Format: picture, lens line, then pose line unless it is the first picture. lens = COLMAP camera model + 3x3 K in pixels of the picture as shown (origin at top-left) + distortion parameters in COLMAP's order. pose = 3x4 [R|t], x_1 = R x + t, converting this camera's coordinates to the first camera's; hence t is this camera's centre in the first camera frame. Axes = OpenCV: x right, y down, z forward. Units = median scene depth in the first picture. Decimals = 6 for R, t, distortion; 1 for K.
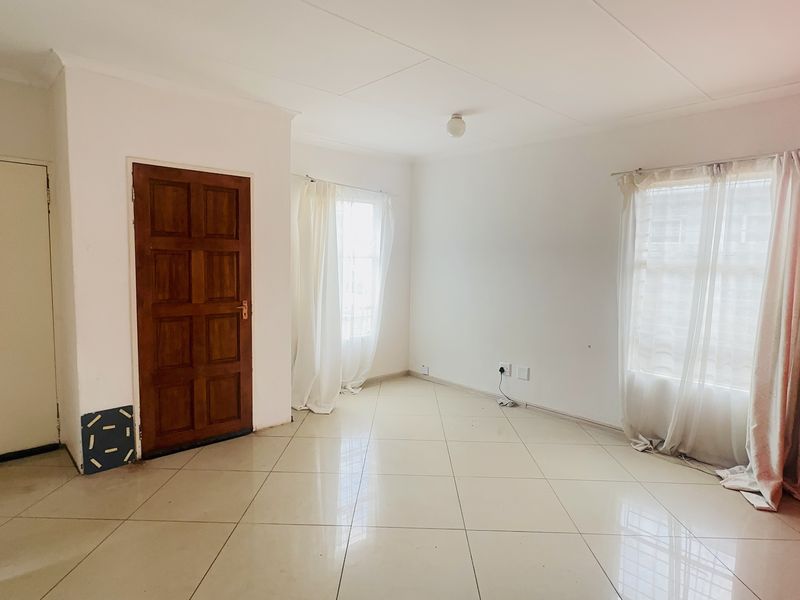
lens RADIAL K [[470.3, 0, 400.0], [0, 470.3, 300.0], [0, 0, 1]] dist [0.001196, 0.000341]
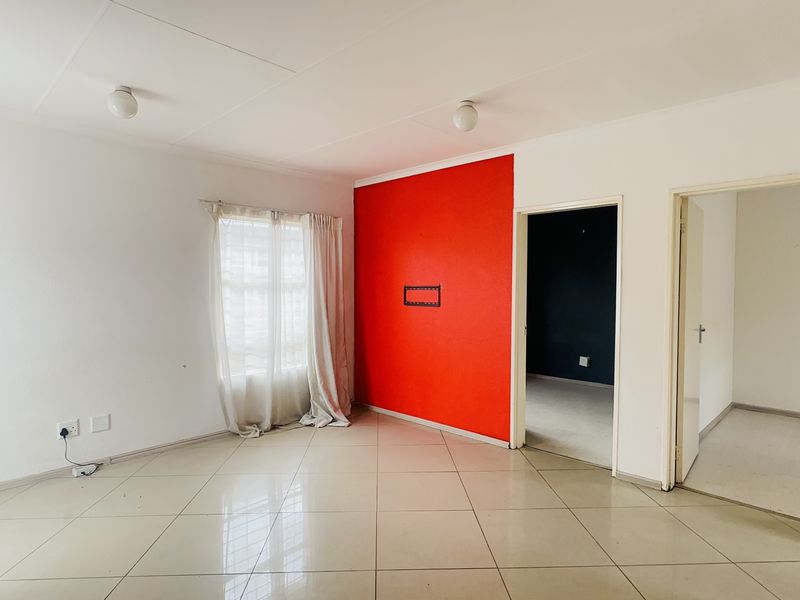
lens RADIAL K [[470.3, 0, 400.0], [0, 470.3, 300.0], [0, 0, 1]] dist [0.001196, 0.000341]
pose [[-0.067092, -0.060340, 0.995921, -0.695173], [0.075909, 0.994968, 0.065396, -0.081503], [-0.994855, 0.079987, -0.062174, 0.674452]]
